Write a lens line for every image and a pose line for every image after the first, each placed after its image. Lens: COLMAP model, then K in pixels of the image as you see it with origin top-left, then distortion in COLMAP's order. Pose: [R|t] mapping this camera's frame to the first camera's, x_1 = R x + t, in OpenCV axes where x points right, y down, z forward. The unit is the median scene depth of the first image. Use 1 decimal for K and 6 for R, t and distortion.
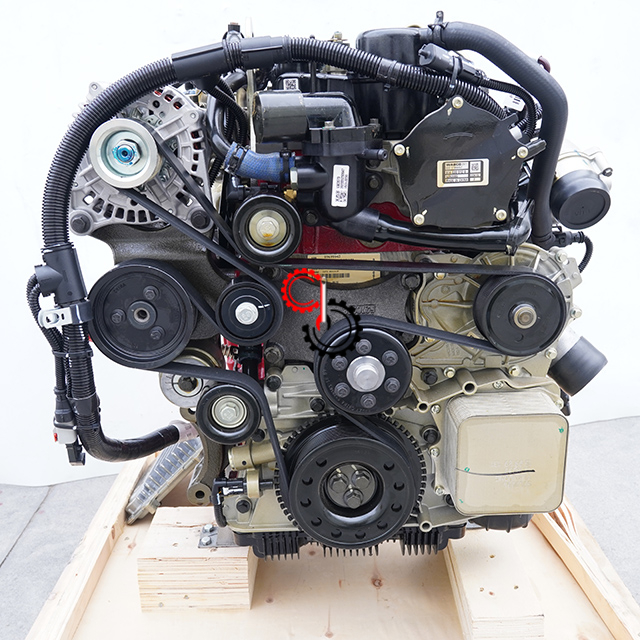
lens RADIAL K [[728.4, 0, 320.1], [0, 728.4, 319.4], [0, 0, 1]] dist [-0.012773, 0.000000]
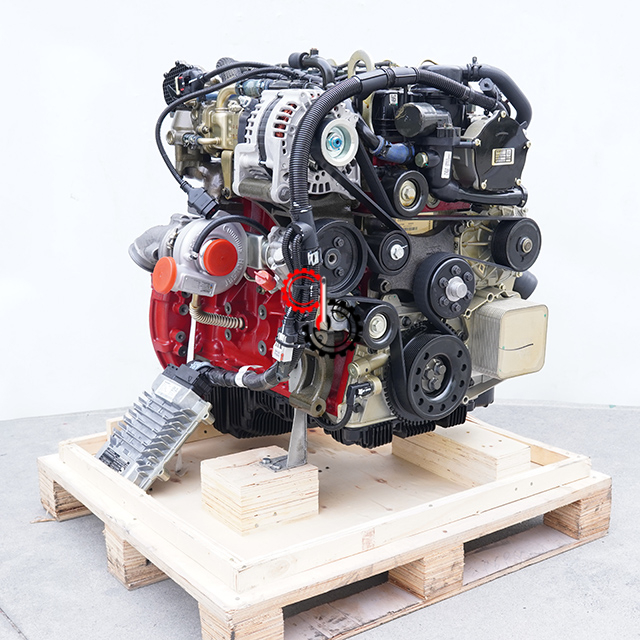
lens RADIAL K [[966.8, 0, 319.5], [0, 966.8, 320.5], [0, 0, 1]] dist [-0.056854, 0.000000]
pose [[0.816809, -0.096128, 0.568843, -1.314035], [0.126697, 0.991838, -0.014317, 0.133084], [-0.562824, 0.083765, 0.822322, -0.481088]]
